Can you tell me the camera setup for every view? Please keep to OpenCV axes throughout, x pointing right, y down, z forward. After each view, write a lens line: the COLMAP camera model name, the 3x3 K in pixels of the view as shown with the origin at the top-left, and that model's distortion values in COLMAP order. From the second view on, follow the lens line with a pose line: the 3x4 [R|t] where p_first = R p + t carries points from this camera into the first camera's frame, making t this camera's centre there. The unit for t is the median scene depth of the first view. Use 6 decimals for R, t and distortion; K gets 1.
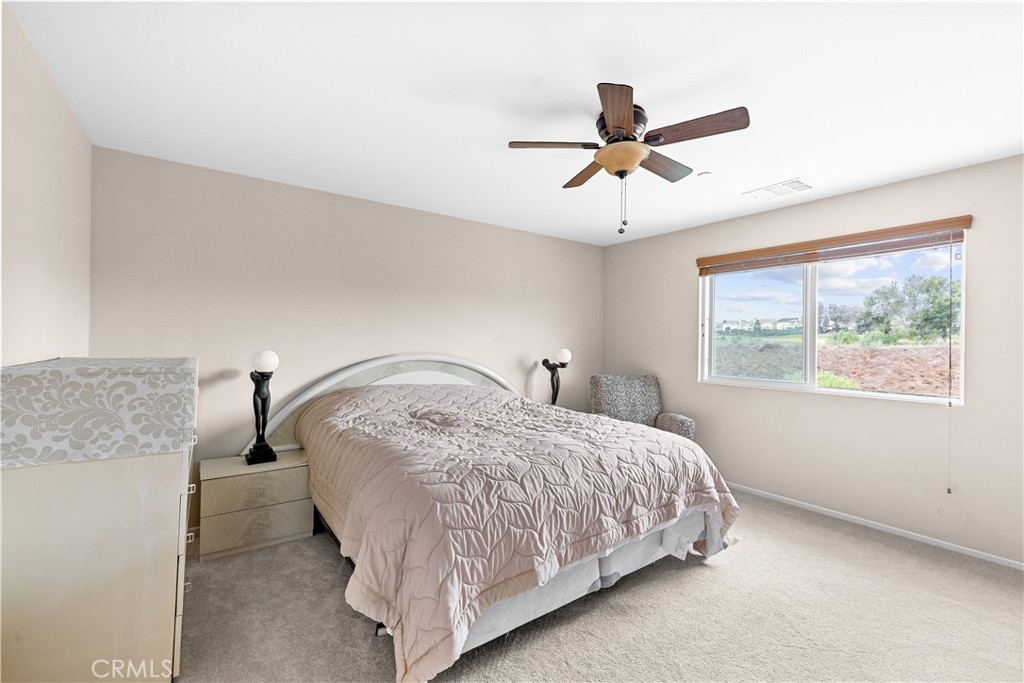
lens RADIAL K [[424.7, 0, 532.0], [0, 424.7, 339.6], [0, 0, 1]] dist [0.001060, 0.000061]
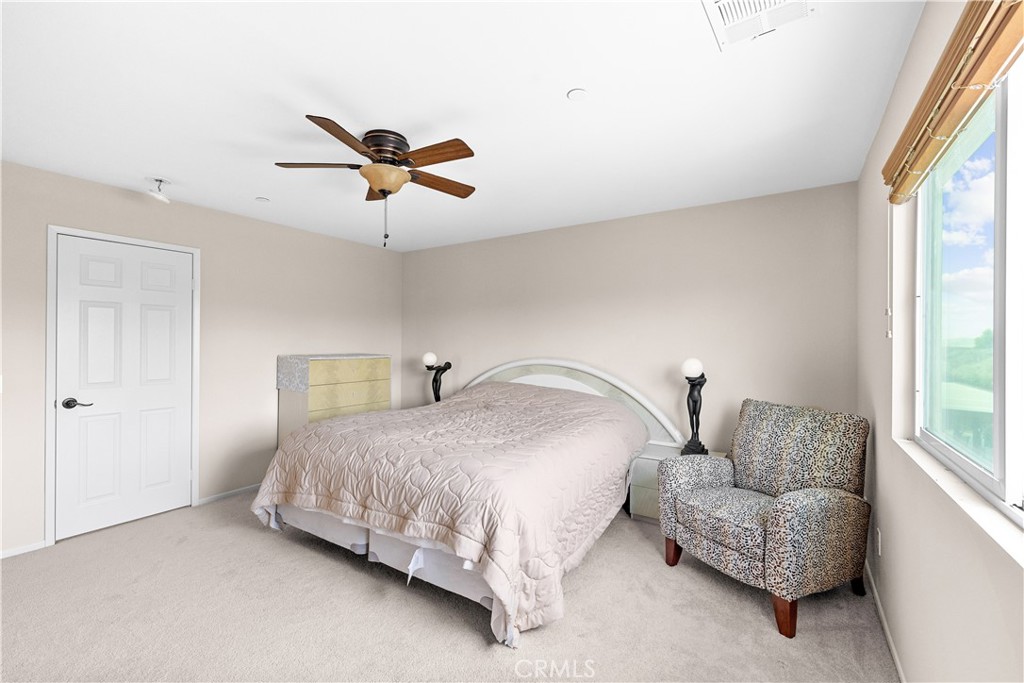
lens RADIAL K [[424.7, 0, 532.0], [0, 424.7, 339.6], [0, 0, 1]] dist [0.001060, 0.000061]
pose [[0.334737, -0.022635, -0.942040, 0.781251], [0.000434, 0.999715, -0.023867, 0.008748], [0.942312, 0.007580, 0.334651, 0.568175]]
